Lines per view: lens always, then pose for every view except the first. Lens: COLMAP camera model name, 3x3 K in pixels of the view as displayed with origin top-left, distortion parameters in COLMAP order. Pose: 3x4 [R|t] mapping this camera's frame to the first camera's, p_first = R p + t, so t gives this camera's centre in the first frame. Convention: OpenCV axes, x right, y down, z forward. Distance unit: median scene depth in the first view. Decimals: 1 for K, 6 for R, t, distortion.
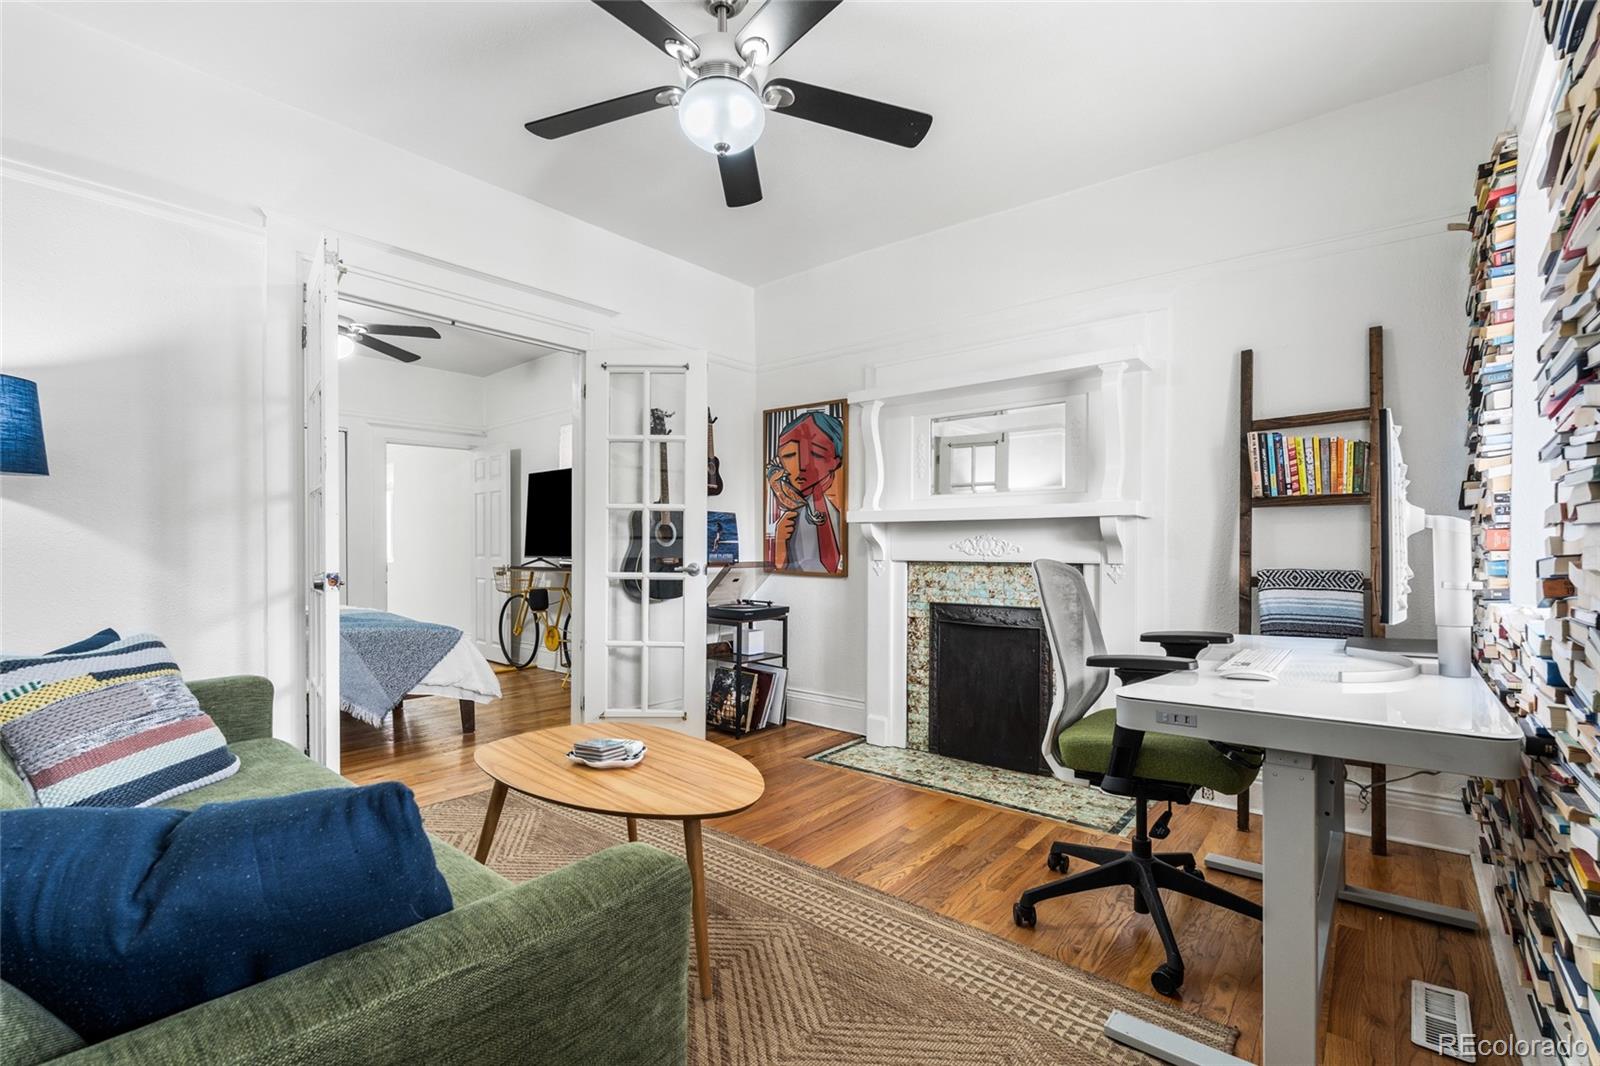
lens RADIAL K [[709.6, 0, 788.8], [0, 709.6, 556.4], [0, 0, 1]] dist [-0.002527, 0.000481]
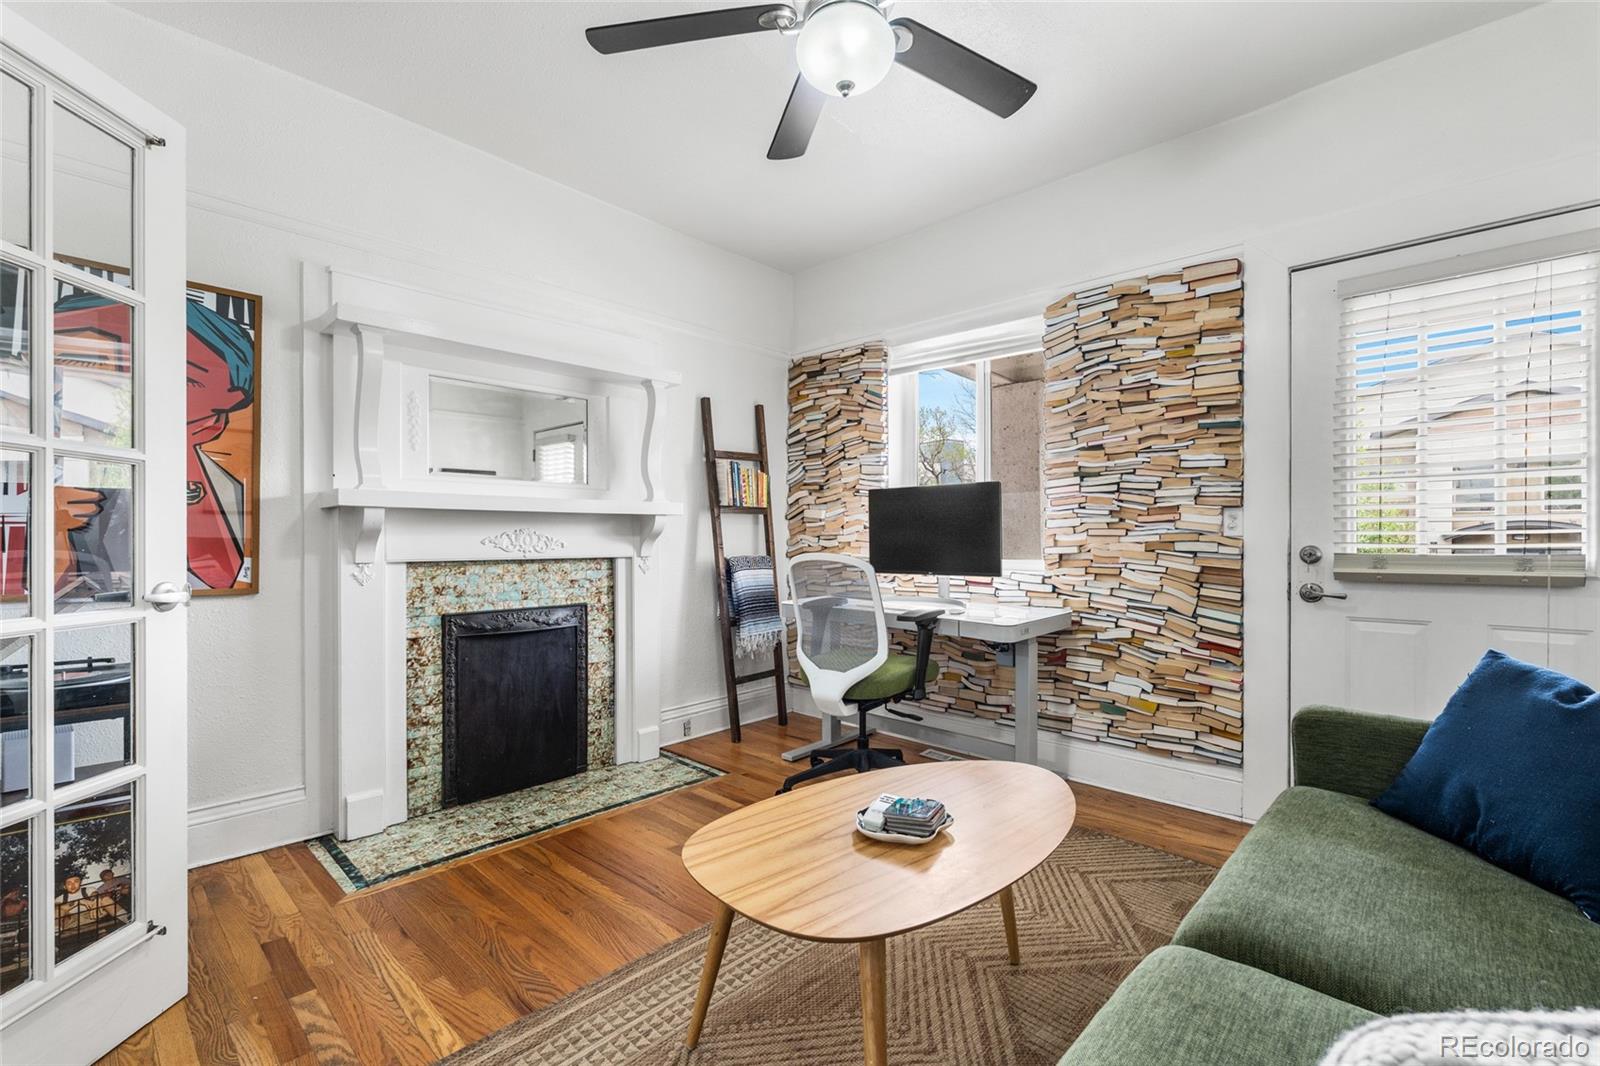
lens RADIAL K [[709.6, 0, 793.7], [0, 709.6, 545.8], [0, 0, 1]] dist [-0.002527, 0.000481]
pose [[0.059004, -0.011885, 0.998187, -0.572562], [0.012069, 0.999865, 0.011191, -0.014748], [-0.998185, 0.011386, 0.059140, 0.599865]]
